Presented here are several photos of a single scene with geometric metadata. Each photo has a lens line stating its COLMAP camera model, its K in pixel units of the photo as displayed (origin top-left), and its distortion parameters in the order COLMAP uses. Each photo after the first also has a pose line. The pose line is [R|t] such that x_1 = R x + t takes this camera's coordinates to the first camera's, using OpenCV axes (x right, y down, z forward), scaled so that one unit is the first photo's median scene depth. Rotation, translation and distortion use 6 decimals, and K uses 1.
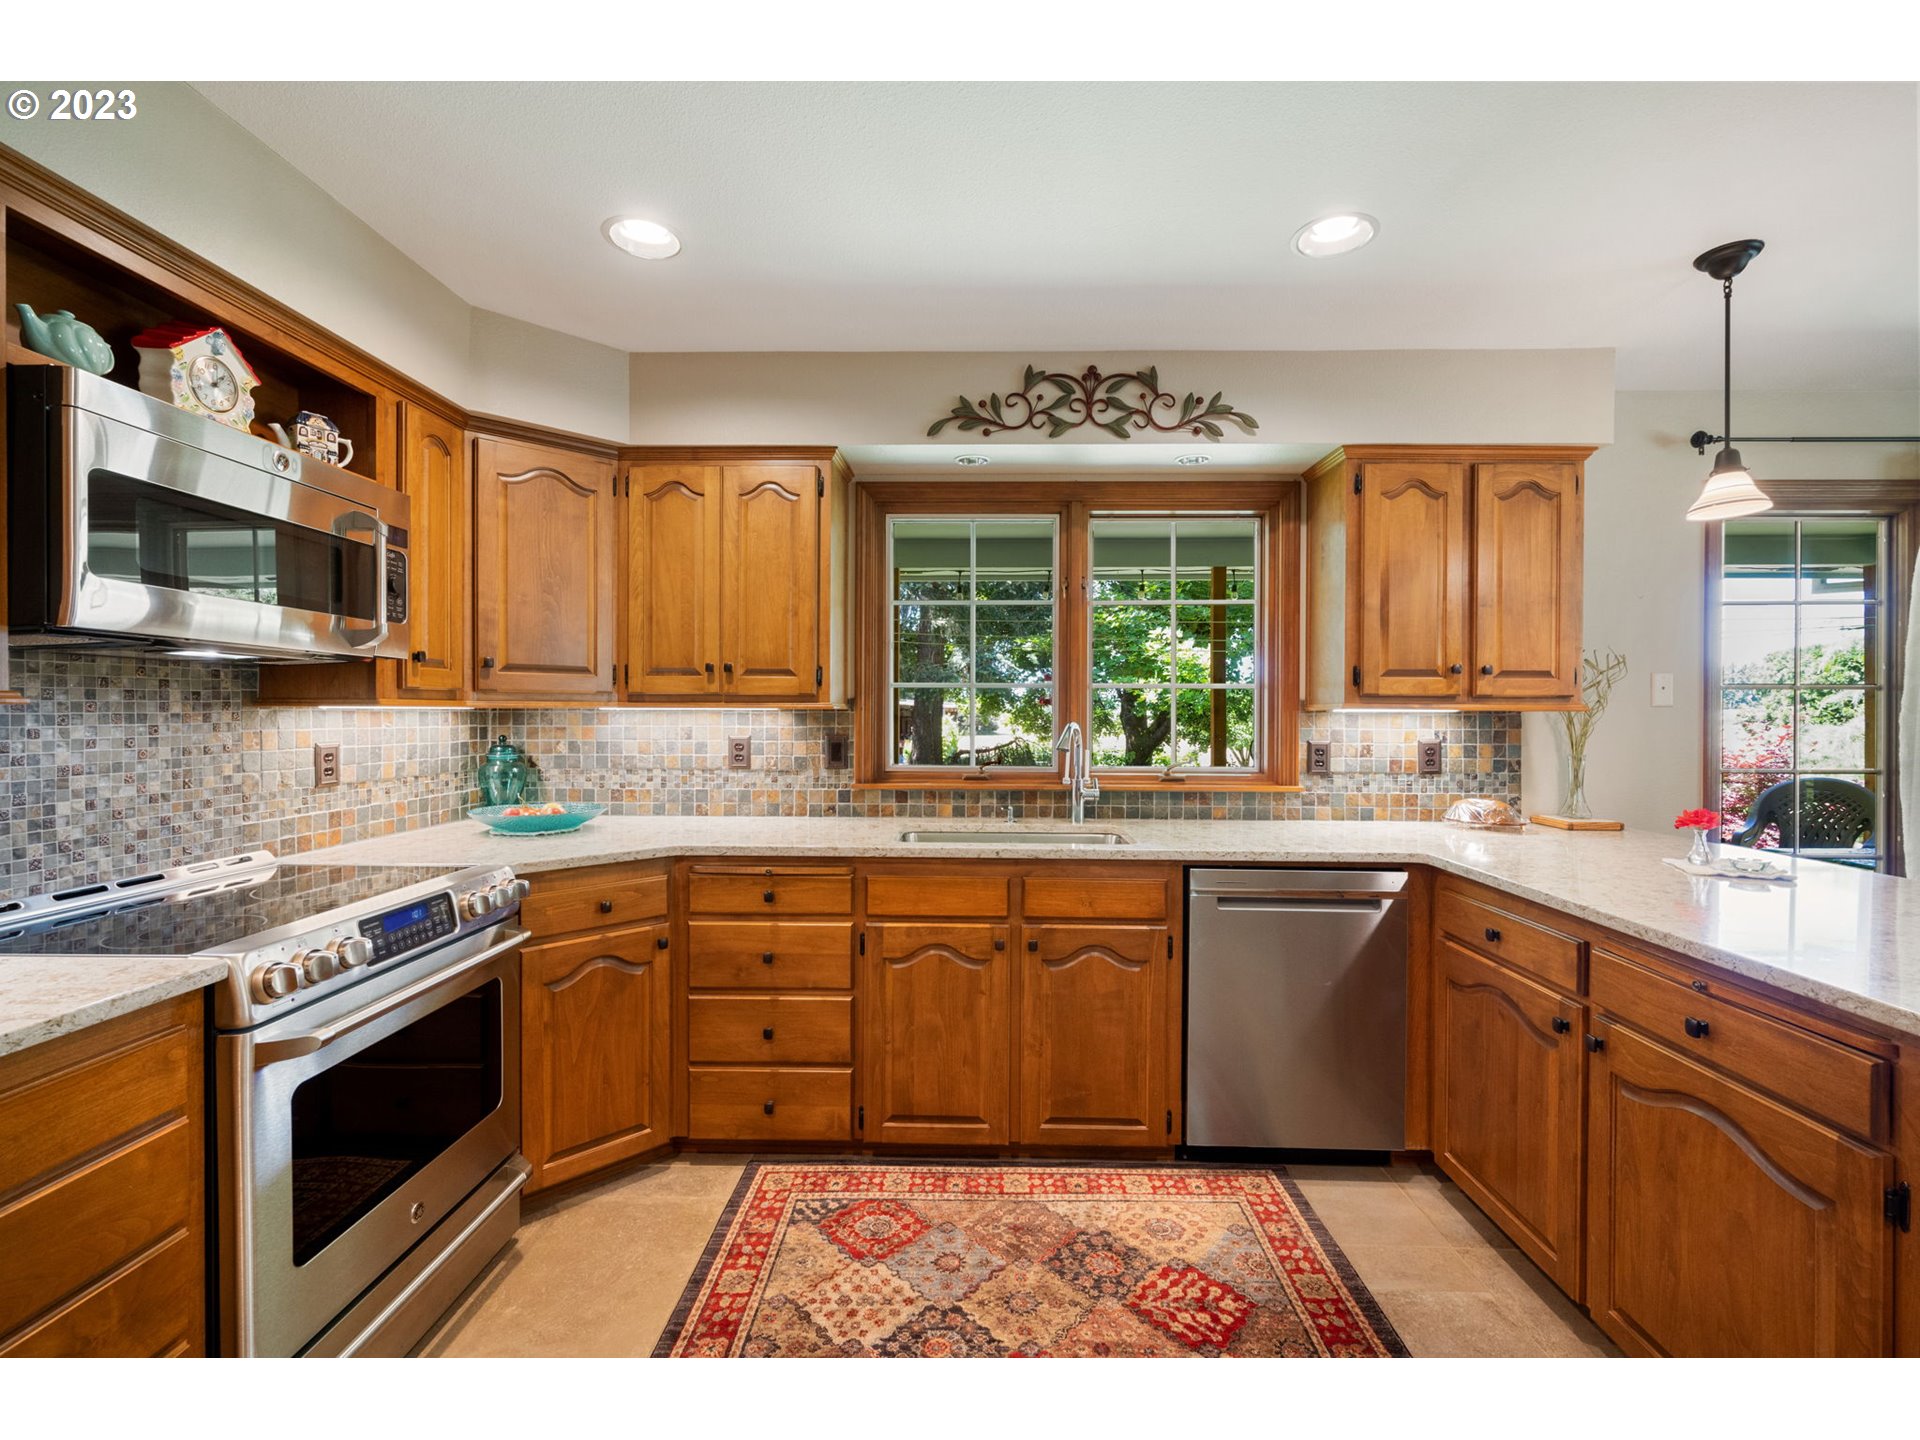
lens RADIAL K [[831.9, 0, 958.5], [0, 831.9, 719.2], [0, 0, 1]] dist [0.002733, -0.000169]
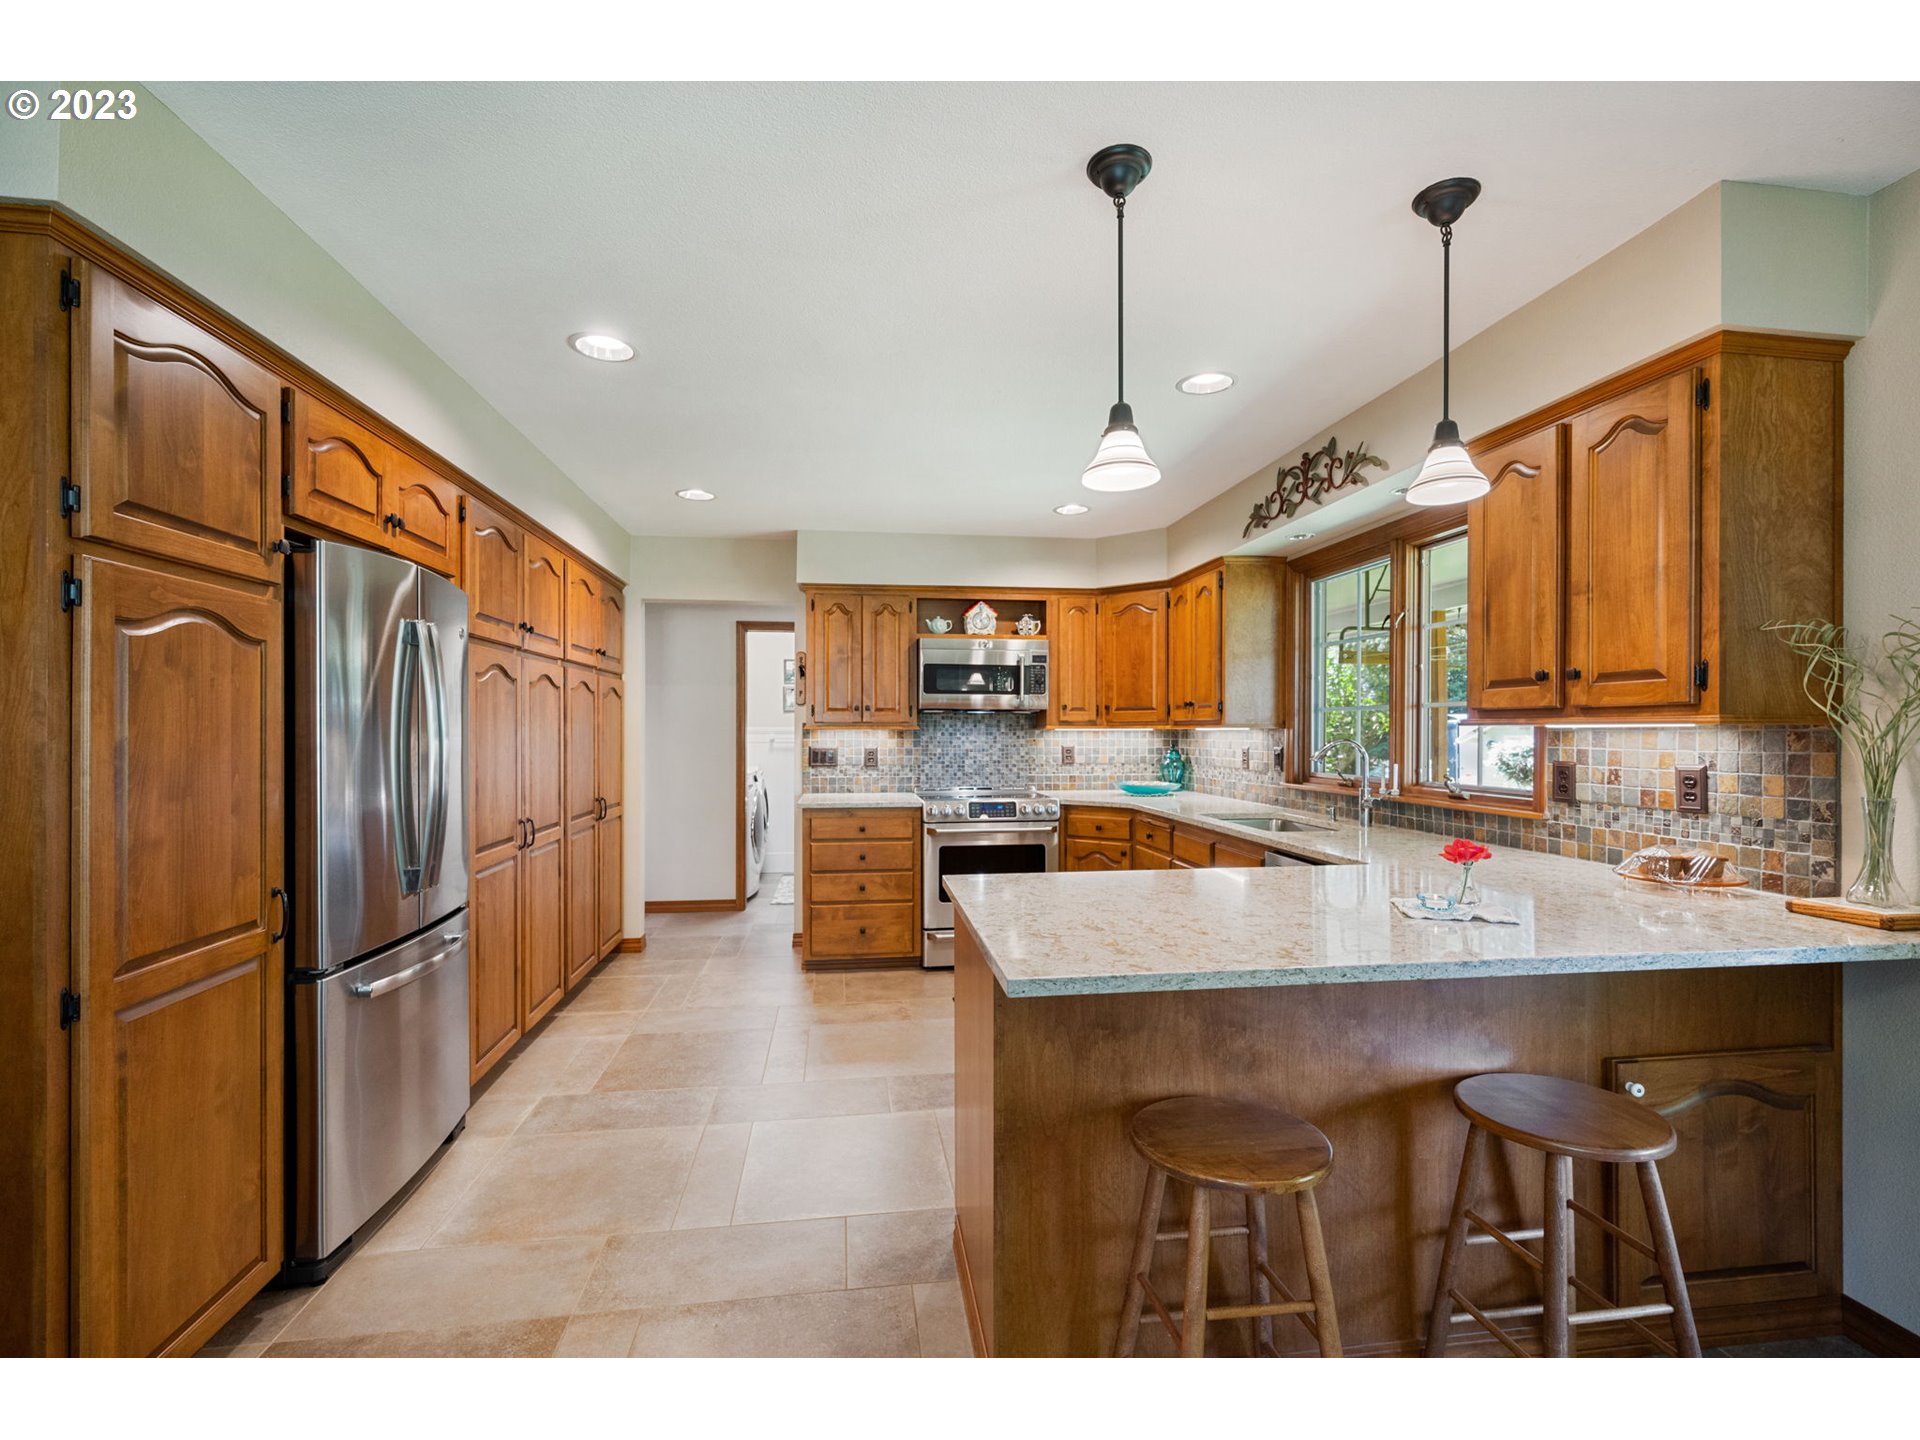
lens RADIAL K [[831.9, 0, 966.3], [0, 831.9, 728.9], [0, 0, 1]] dist [0.002733, -0.000169]
pose [[0.175920, -0.006770, -0.984381, 1.308797], [-0.007919, 0.999934, -0.008292, 0.004587], [0.984373, 0.009254, 0.175855, 0.283832]]
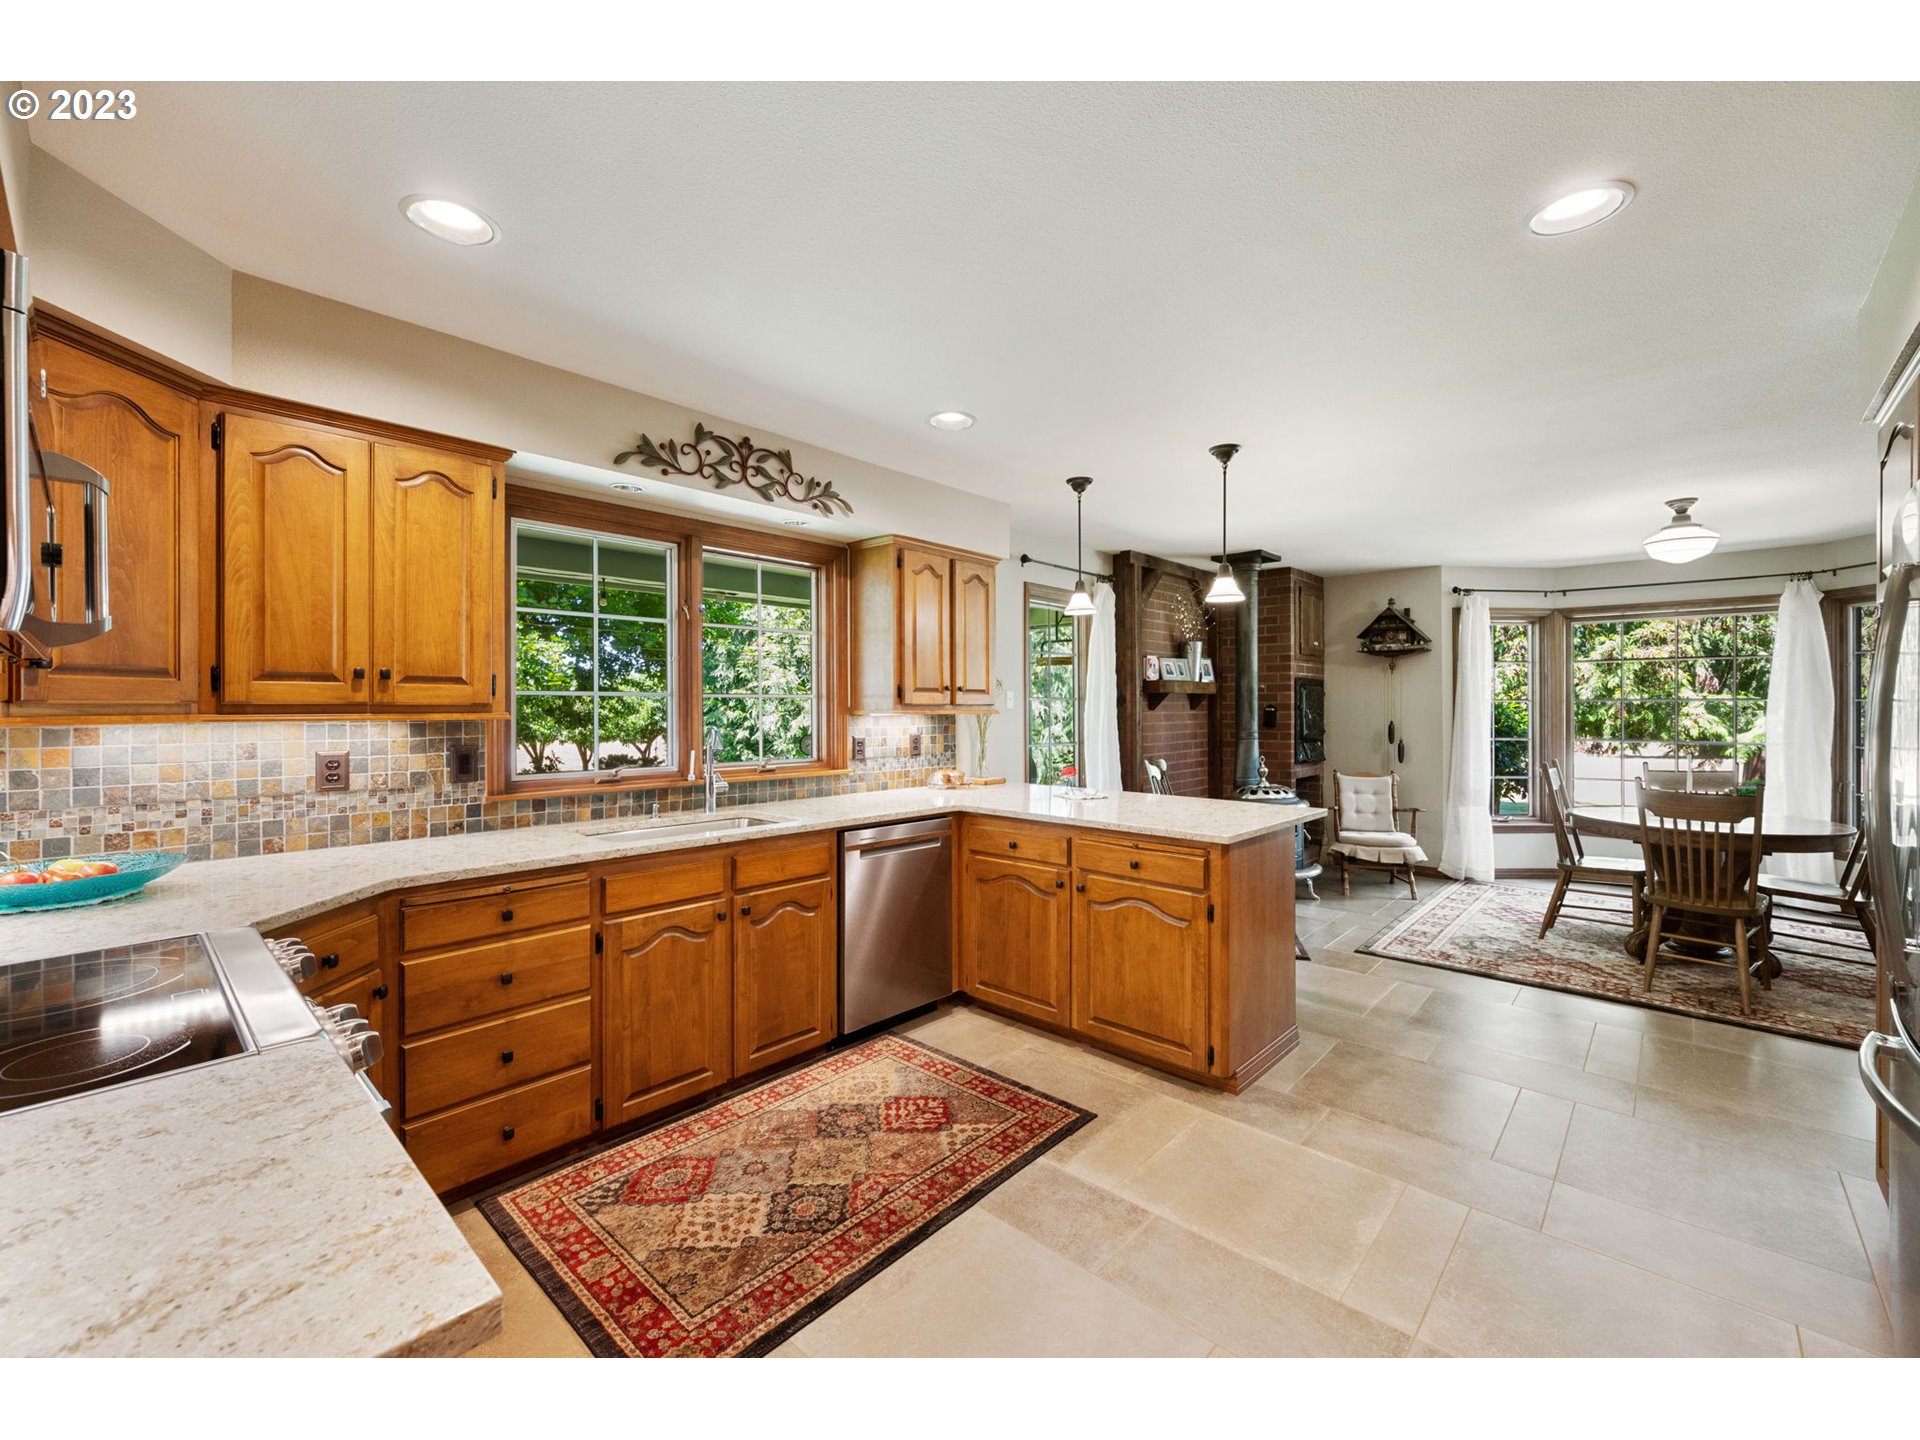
lens RADIAL K [[801.7, 0, 955.2], [0, 801.7, 708.4], [0, 0, 1]] dist [-0.001756, 0.000265]
pose [[0.657132, -0.005543, 0.753755, -0.535931], [0.010400, 0.999944, -0.001714, -0.018599], [-0.753703, 0.008966, 0.657153, -0.007935]]
